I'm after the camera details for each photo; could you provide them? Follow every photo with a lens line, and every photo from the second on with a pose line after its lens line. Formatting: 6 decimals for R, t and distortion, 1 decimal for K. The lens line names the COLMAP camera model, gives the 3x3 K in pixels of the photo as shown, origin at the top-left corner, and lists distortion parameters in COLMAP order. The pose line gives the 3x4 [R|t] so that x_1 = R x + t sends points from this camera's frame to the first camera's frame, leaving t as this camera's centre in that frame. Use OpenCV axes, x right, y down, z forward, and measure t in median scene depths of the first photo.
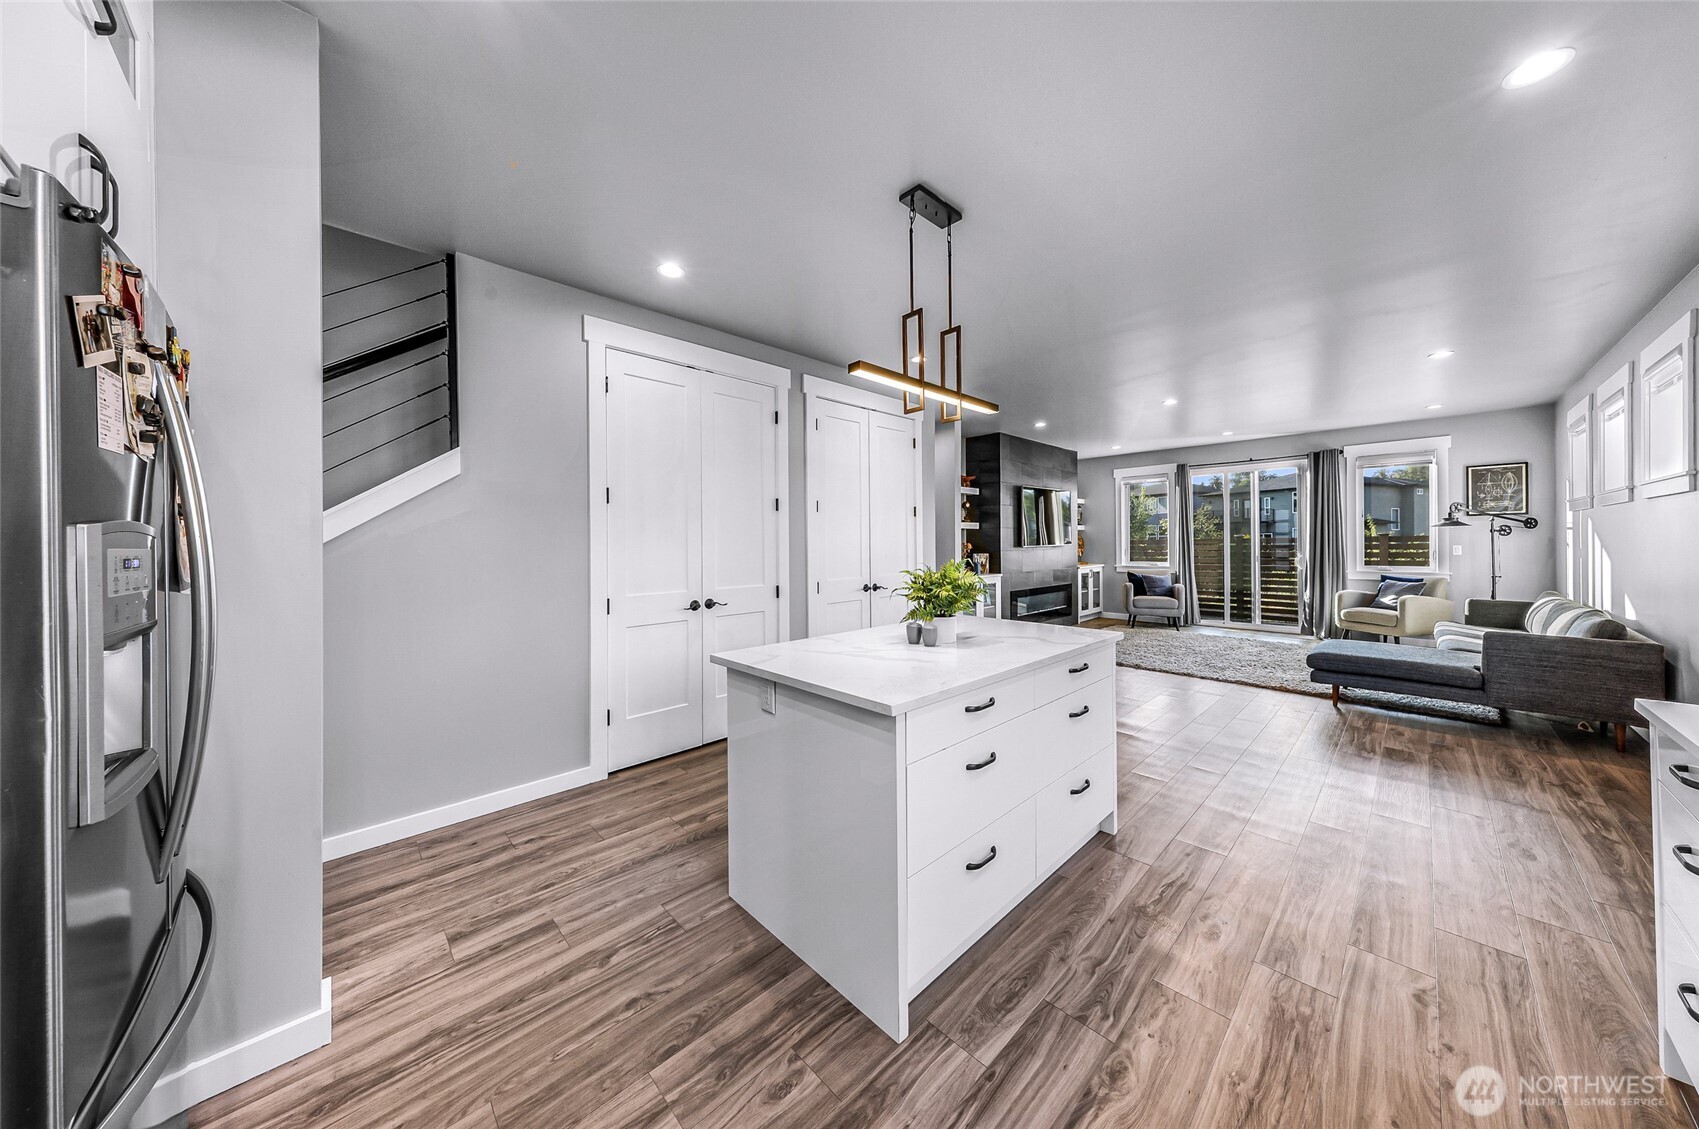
lens RADIAL K [[558.1, 0, 852.0], [0, 558.1, 545.6], [0, 0, 1]] dist [0.005692, -0.000314]
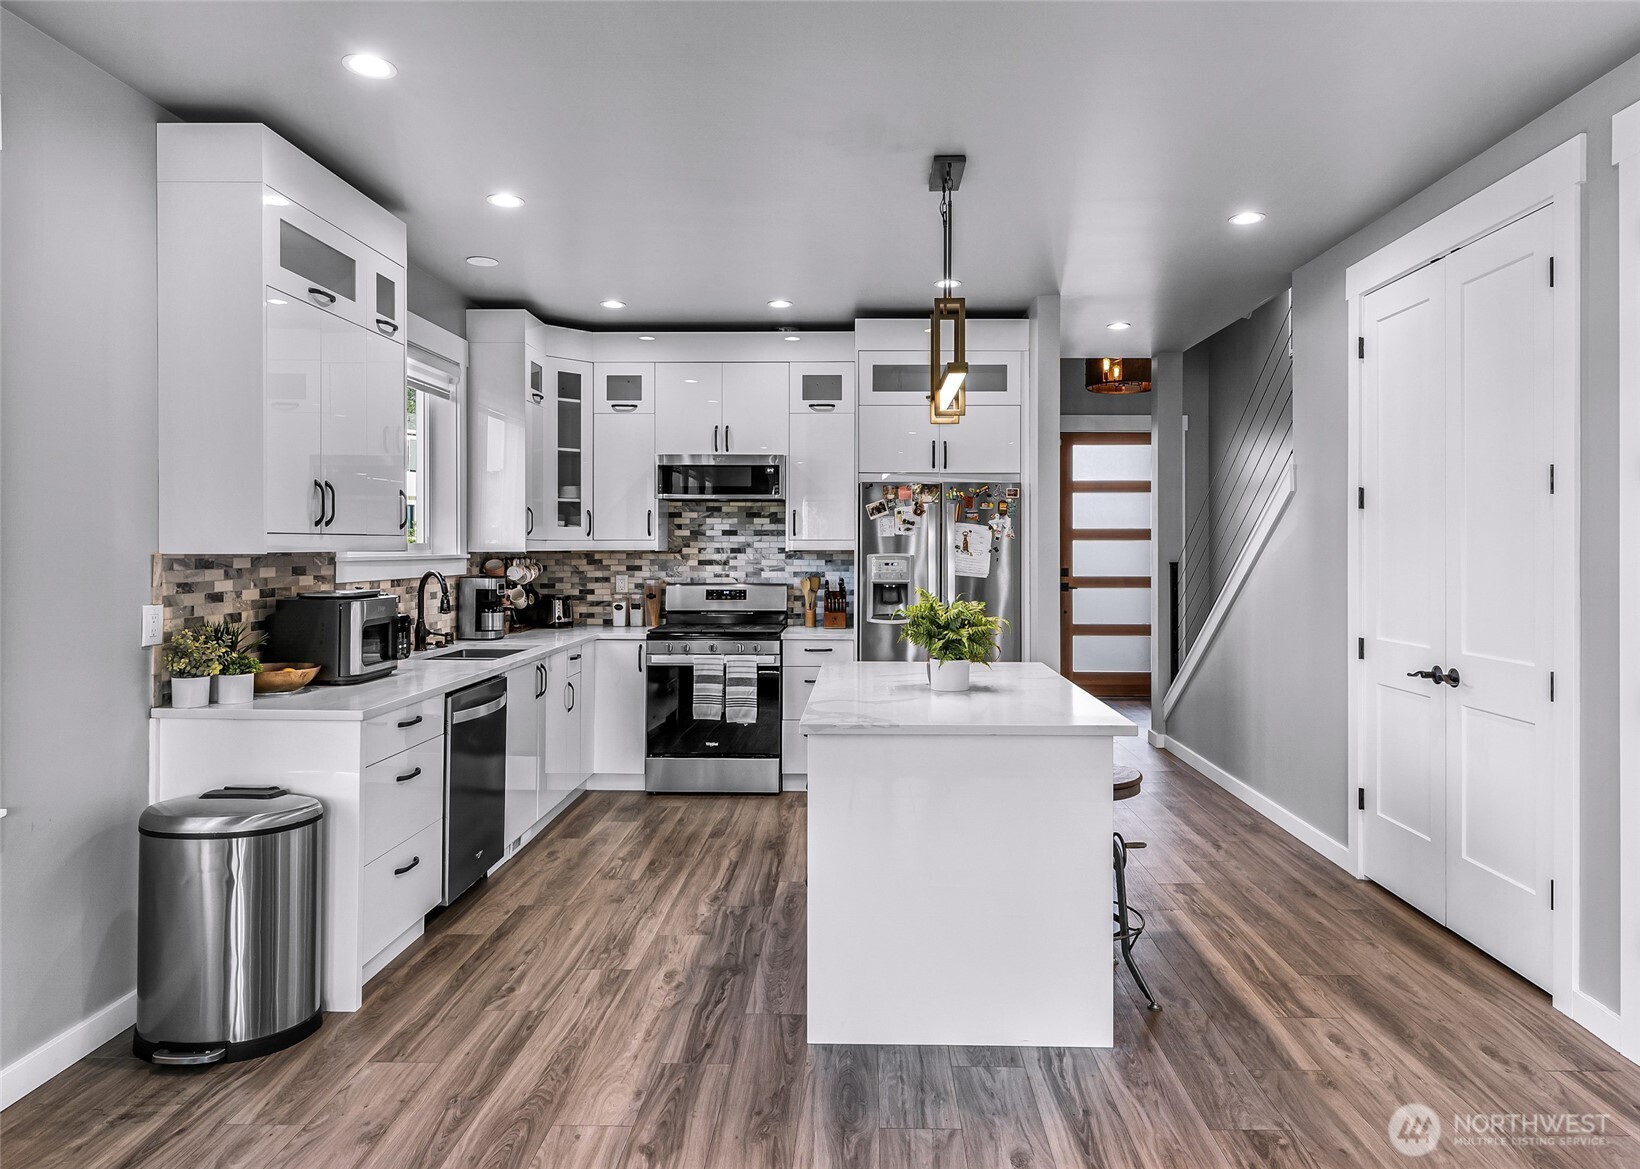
lens RADIAL K [[1028.8, 0, 843.2], [0, 1028.8, 543.5], [0, 0, 1]] dist [0.024638, -0.000637]
pose [[-0.715778, 0.006306, -0.698299, 0.445683], [0.003061, 0.999978, 0.005893, -0.017890], [0.698321, 0.002080, -0.715782, 0.662473]]
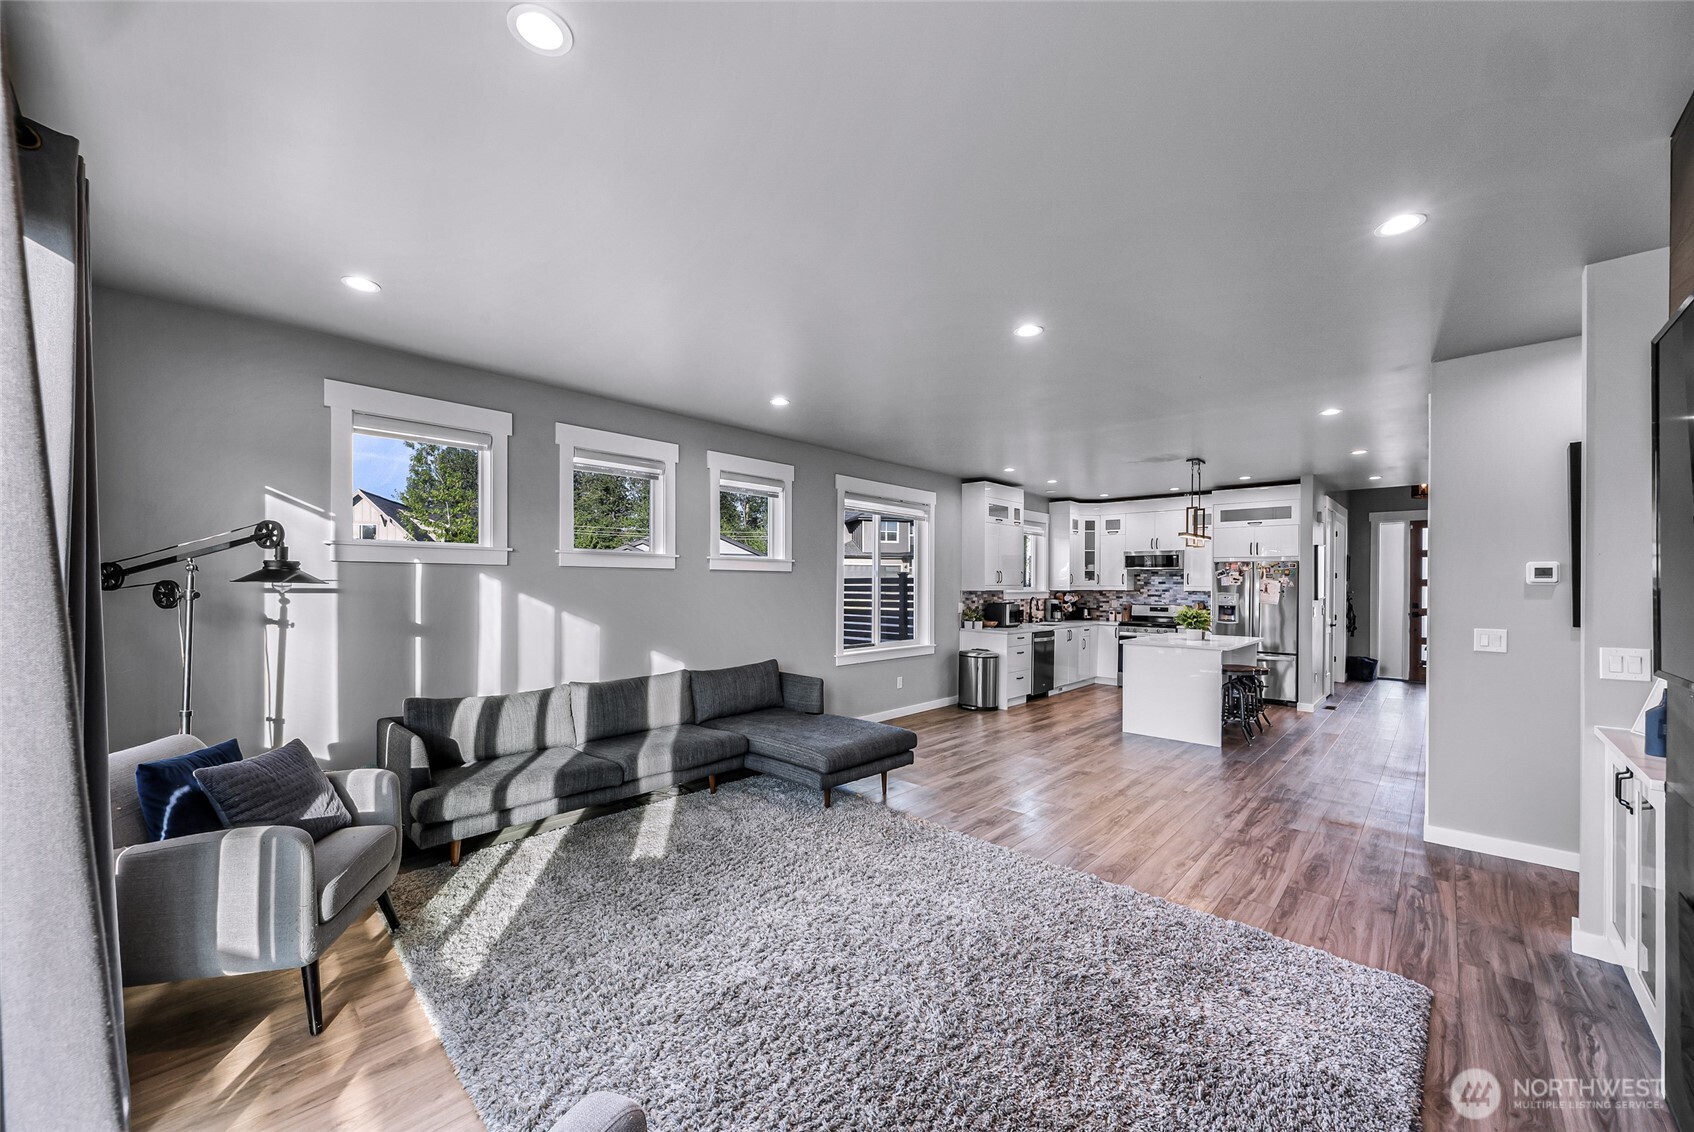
lens RADIAL K [[640.9, 0, 840.5], [0, 640.9, 578.5], [0, 0, 1]] dist [0.000047, -0.000377]
pose [[-0.999050, 0.003394, -0.043454, 0.601742], [0.003558, 0.999987, -0.003702, -0.029055], [0.043441, -0.003853, -0.999049, 1.236236]]
